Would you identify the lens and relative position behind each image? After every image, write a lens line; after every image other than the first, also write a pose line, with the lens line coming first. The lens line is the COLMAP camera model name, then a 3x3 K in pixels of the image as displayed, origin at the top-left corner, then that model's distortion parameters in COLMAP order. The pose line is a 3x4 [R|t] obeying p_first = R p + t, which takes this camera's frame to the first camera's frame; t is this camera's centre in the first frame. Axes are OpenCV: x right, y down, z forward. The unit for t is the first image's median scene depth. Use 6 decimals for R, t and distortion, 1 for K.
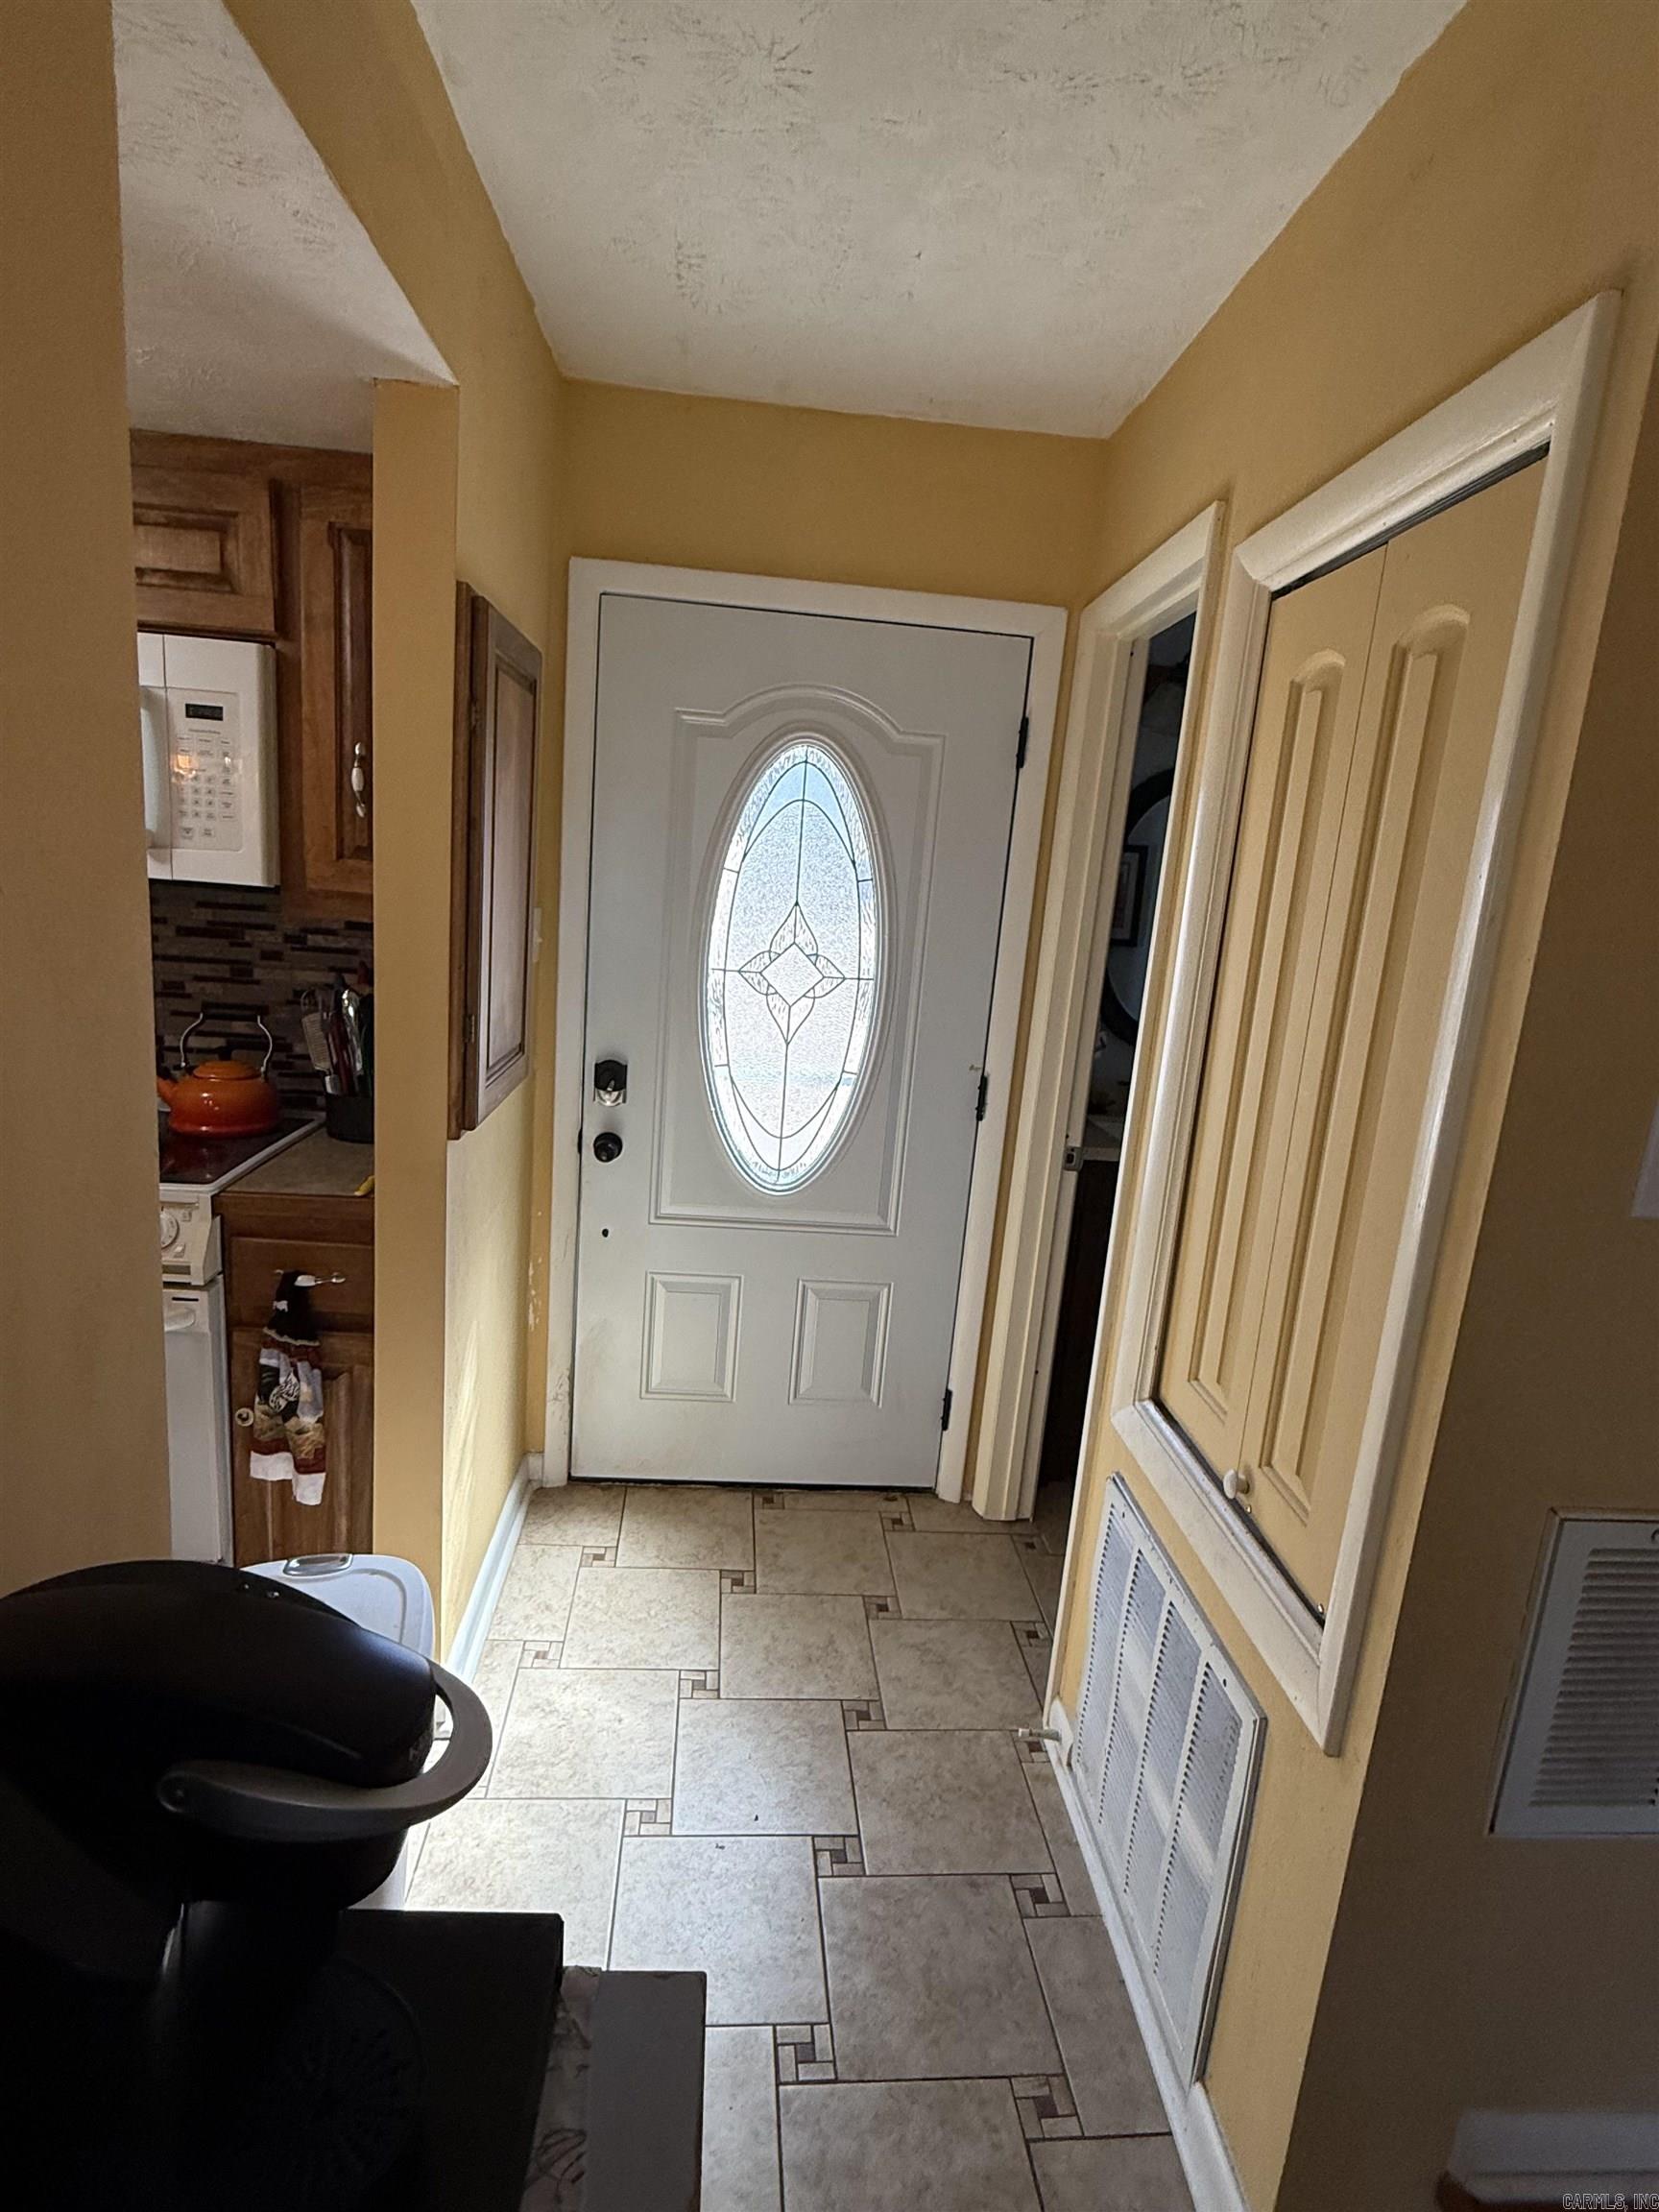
lens RADIAL K [[1132.2, 0, 821.6], [0, 1132.2, 1113.9], [0, 0, 1]] dist [-0.000688, -0.000030]
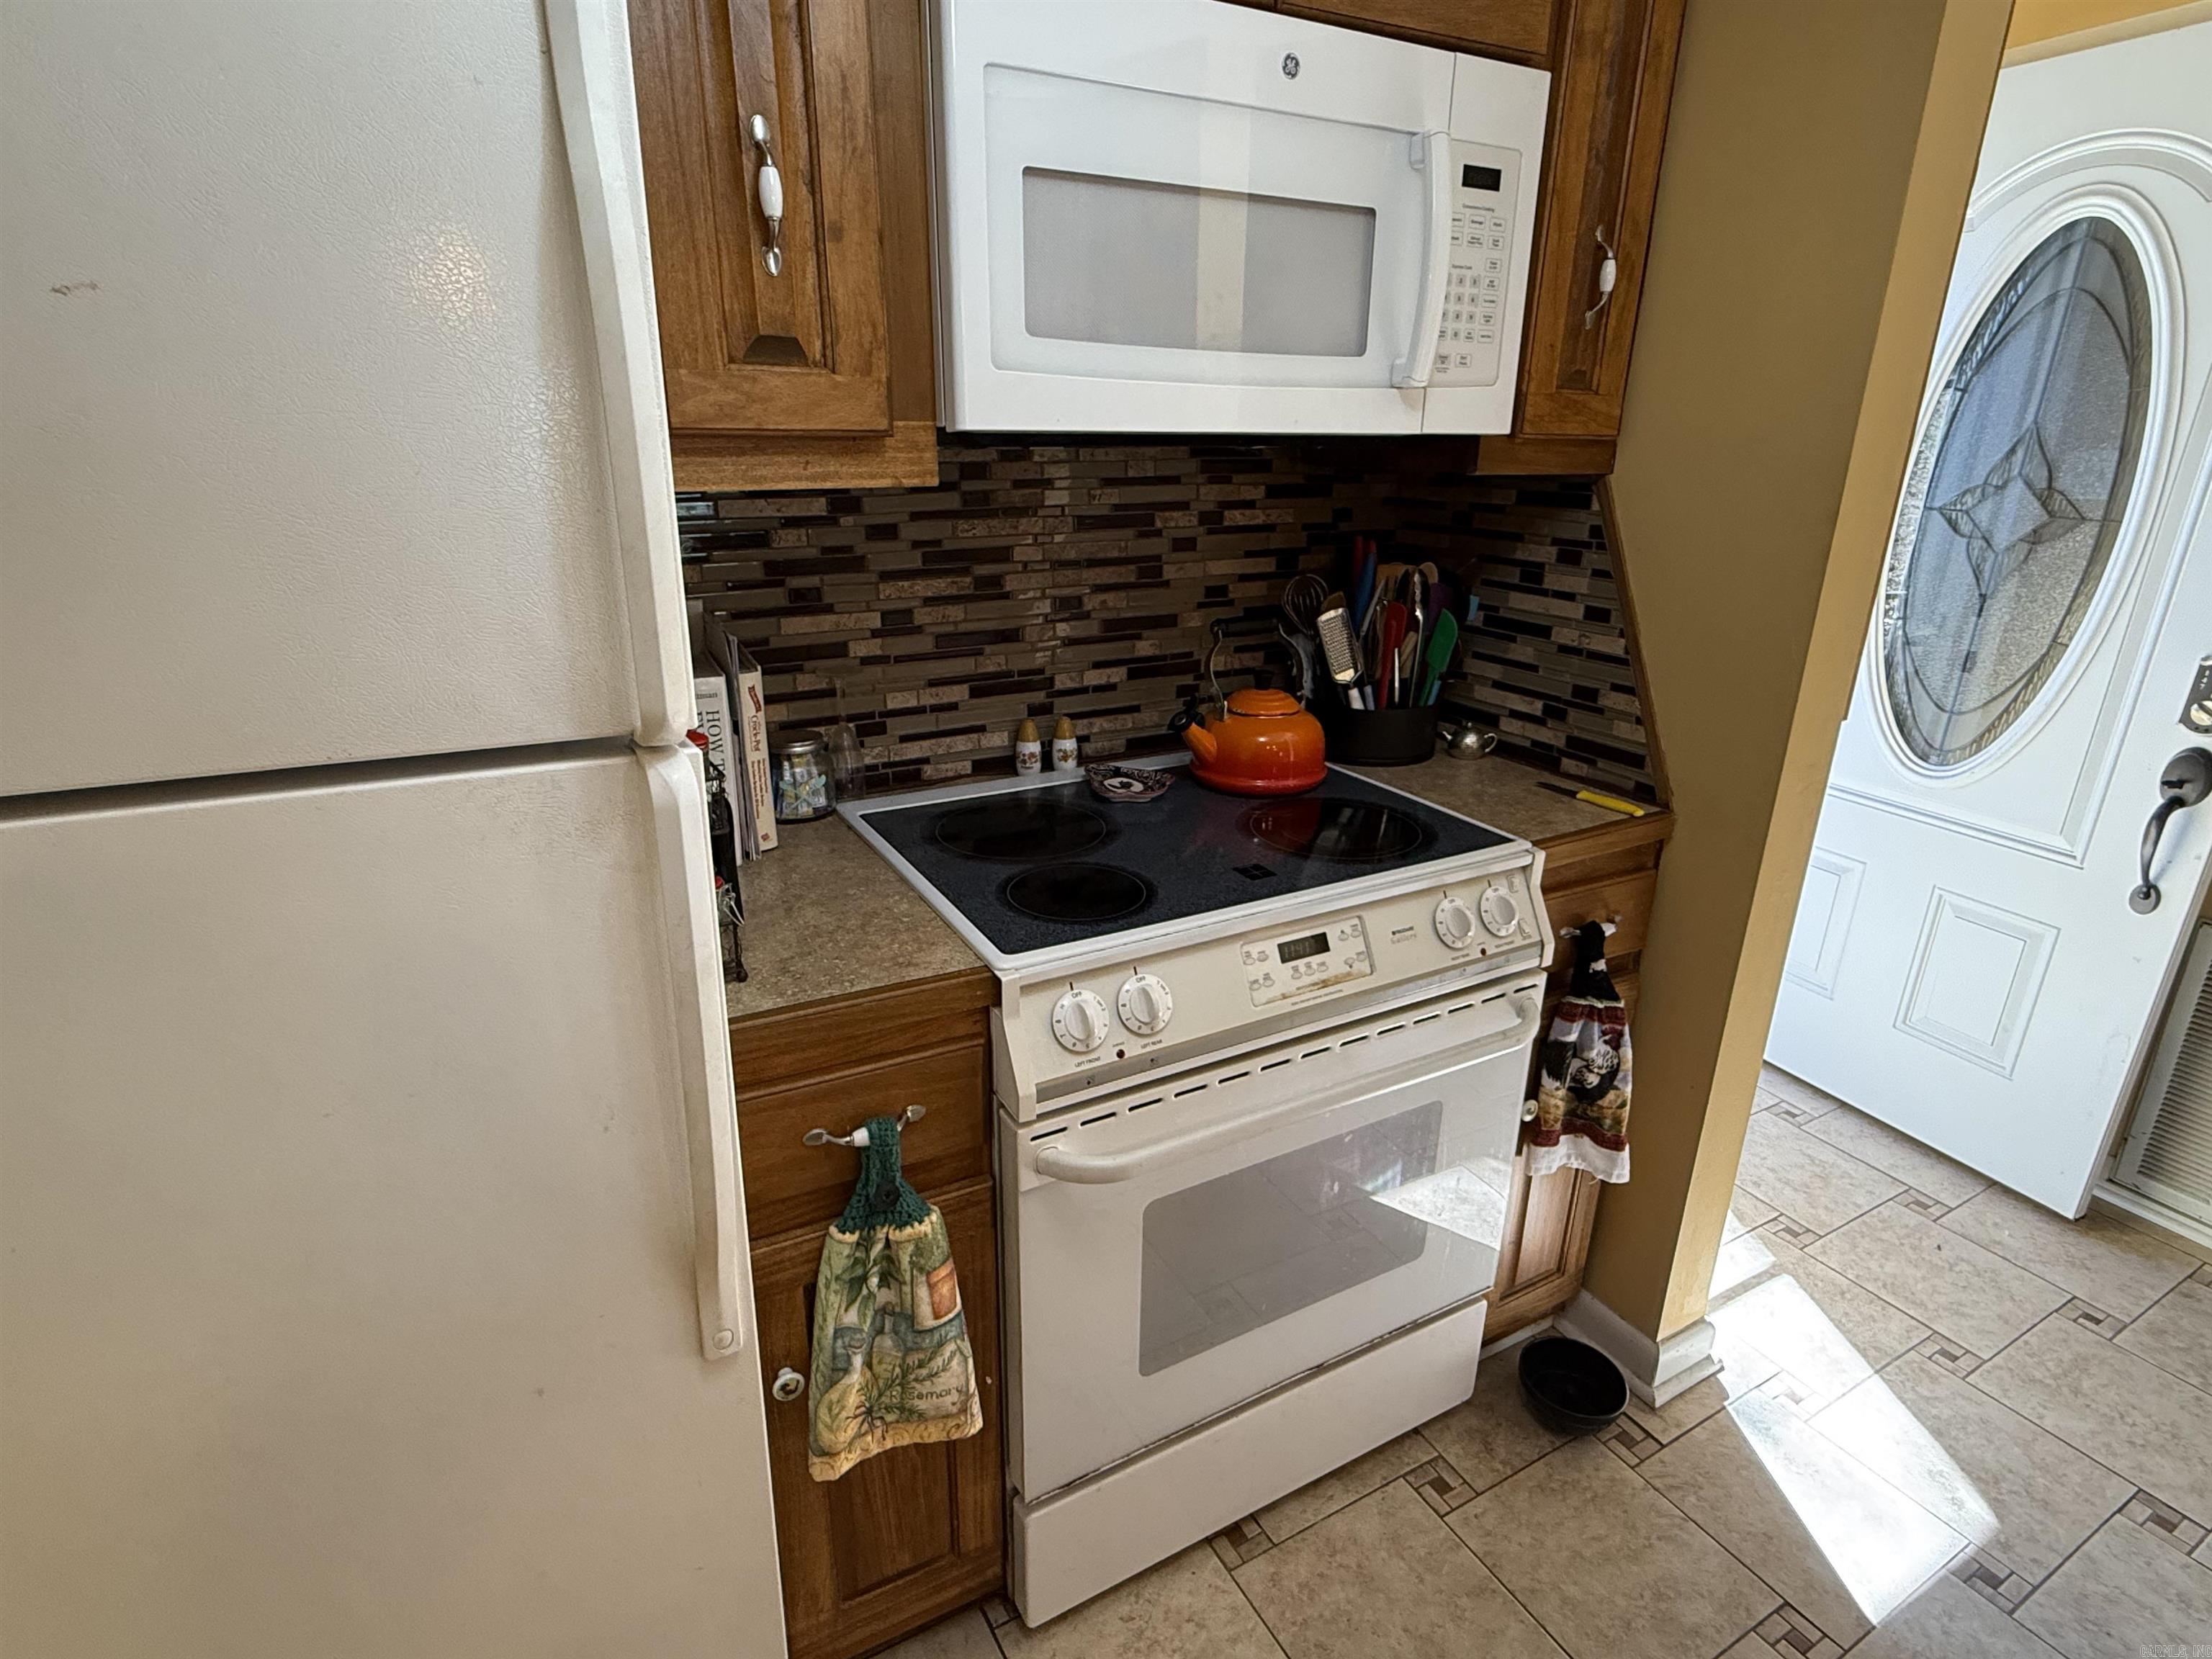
lens RADIAL K [[1132.2, 0, 1113.0], [0, 1132.2, 834.7], [0, 0, 1]] dist [-0.000688, -0.000030]
pose [[0.906074, -0.209767, 0.367462, -1.047843], [0.152806, 0.972071, 0.178126, -0.117442], [-0.394564, -0.105245, 0.912821, 0.398716]]
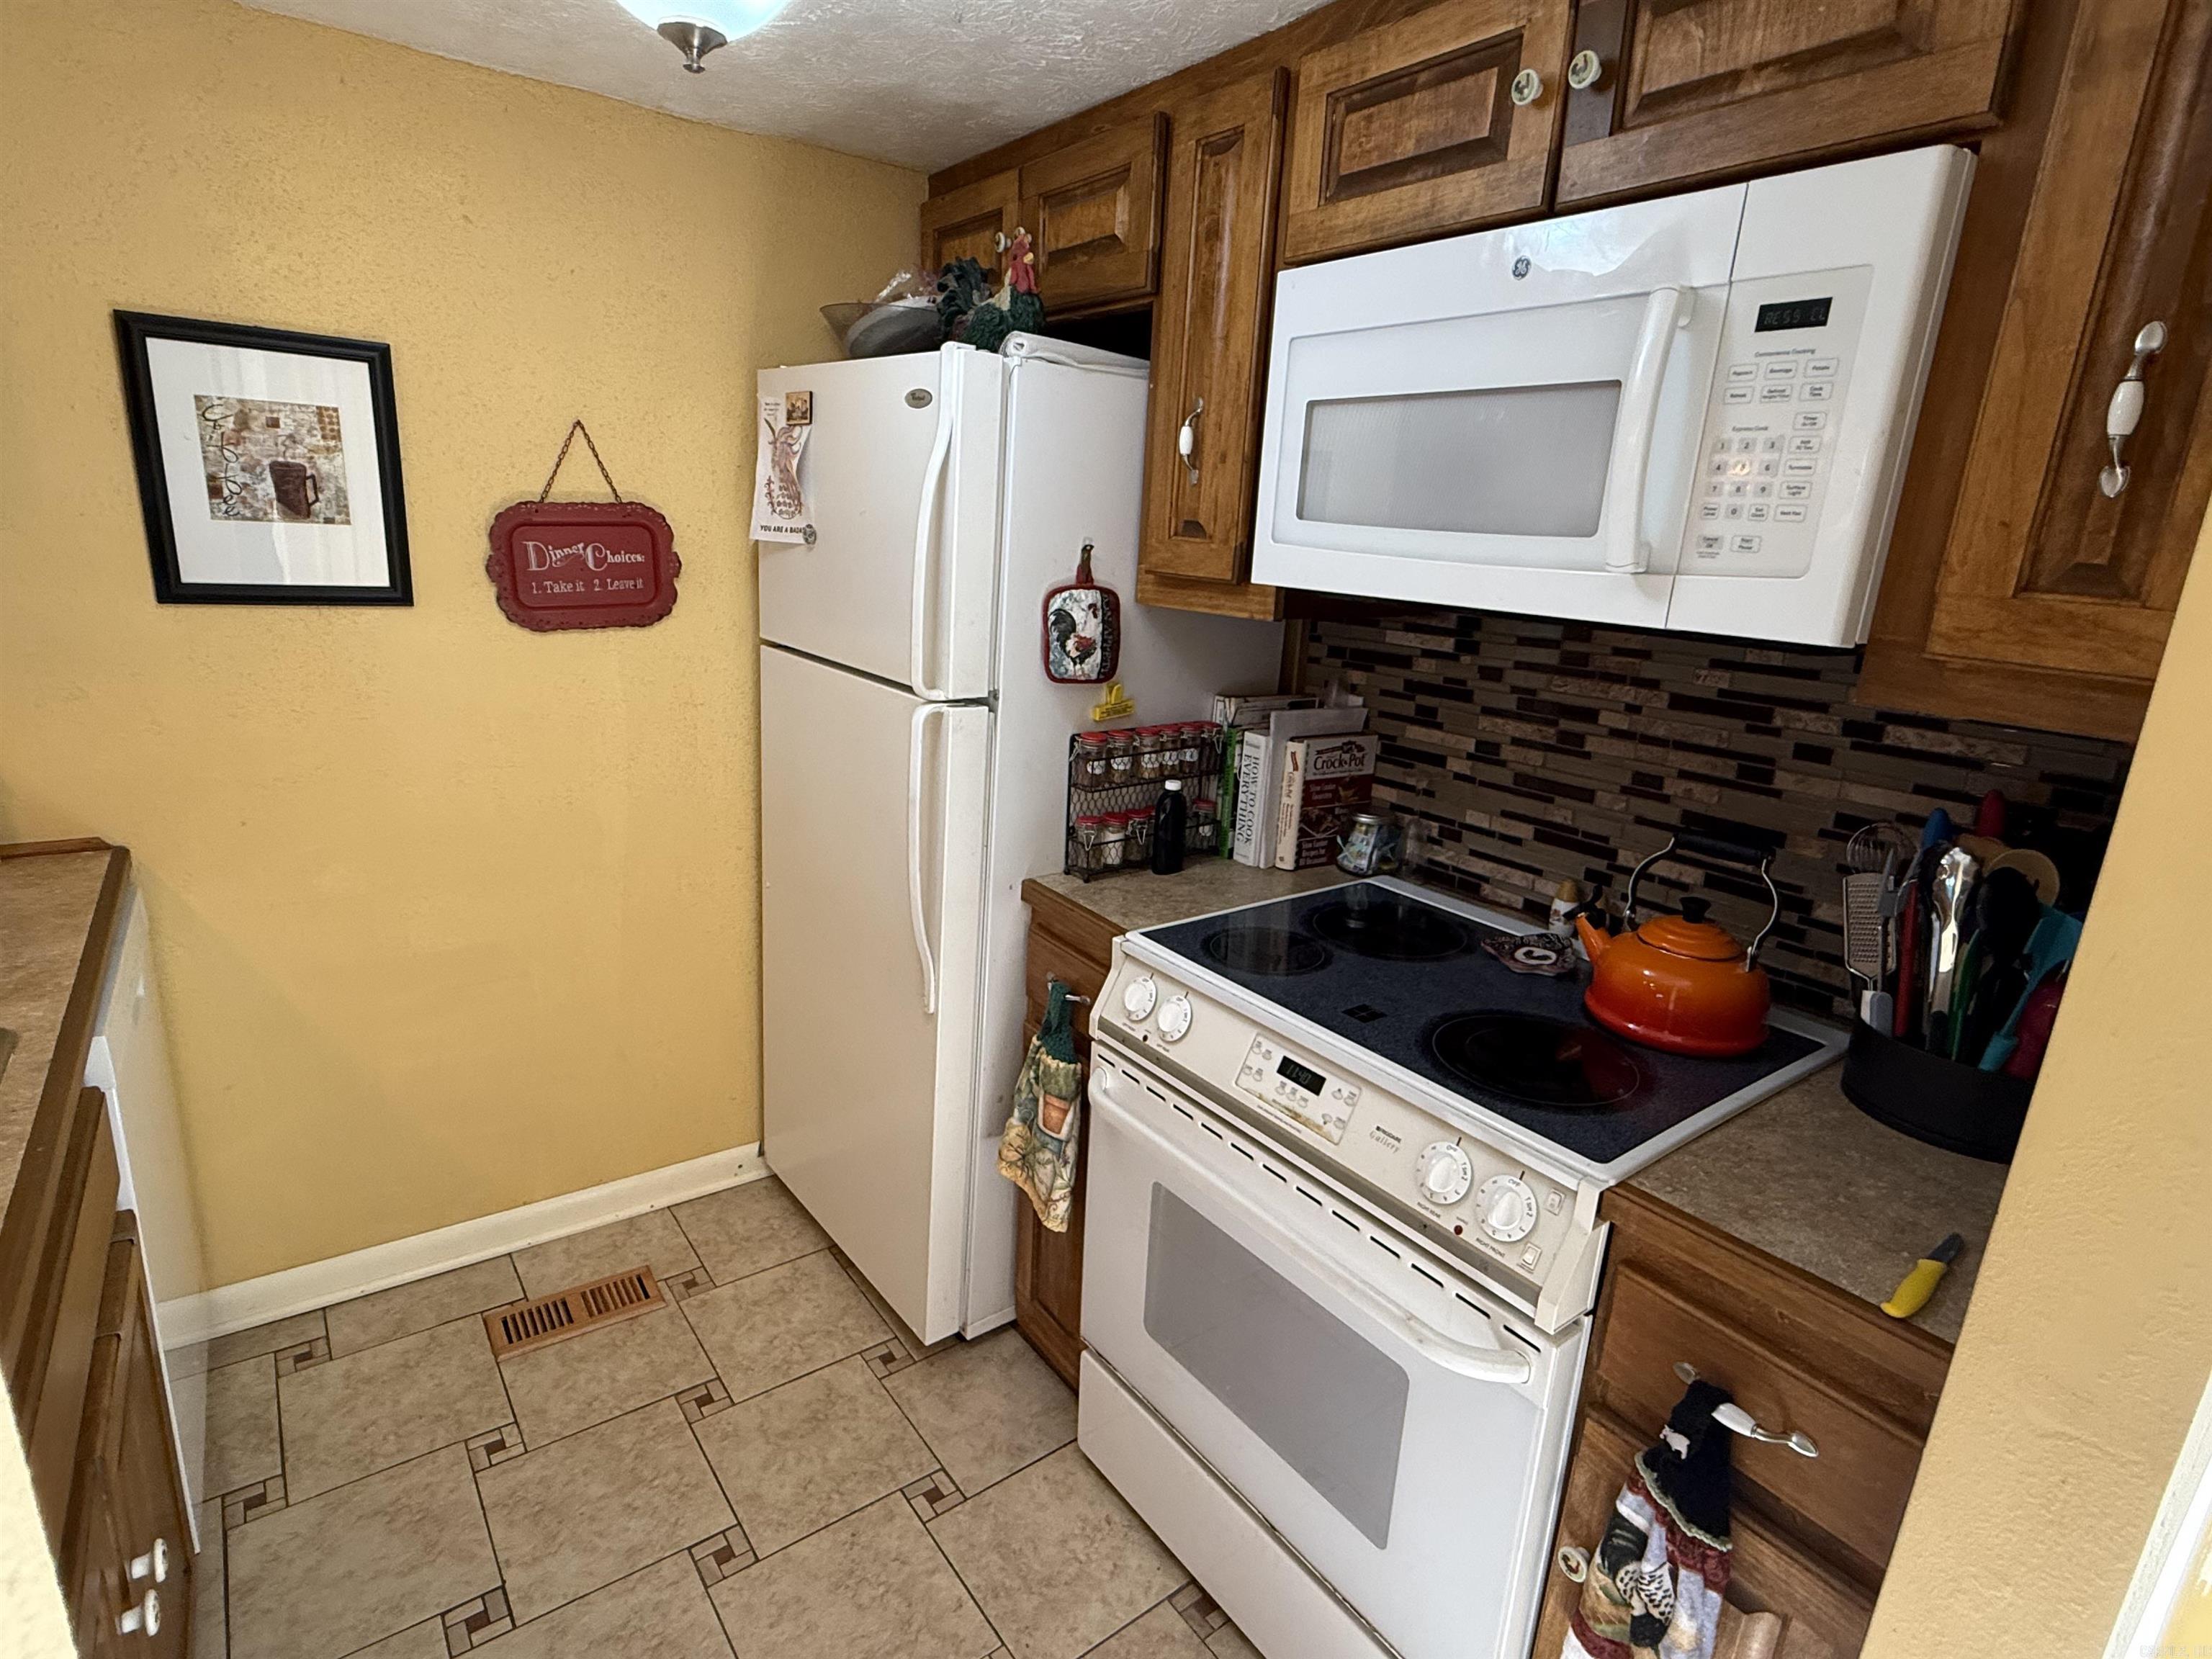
lens RADIAL K [[1132.2, 0, 1095.7], [0, 1132.2, 833.4], [0, 0, 1]] dist [-0.000688, -0.000030]
pose [[0.534601, 0.174810, -0.826827, -0.231984], [-0.184582, 0.978904, 0.087618, -0.100899], [0.824701, 0.105777, 0.555589, 0.447023]]
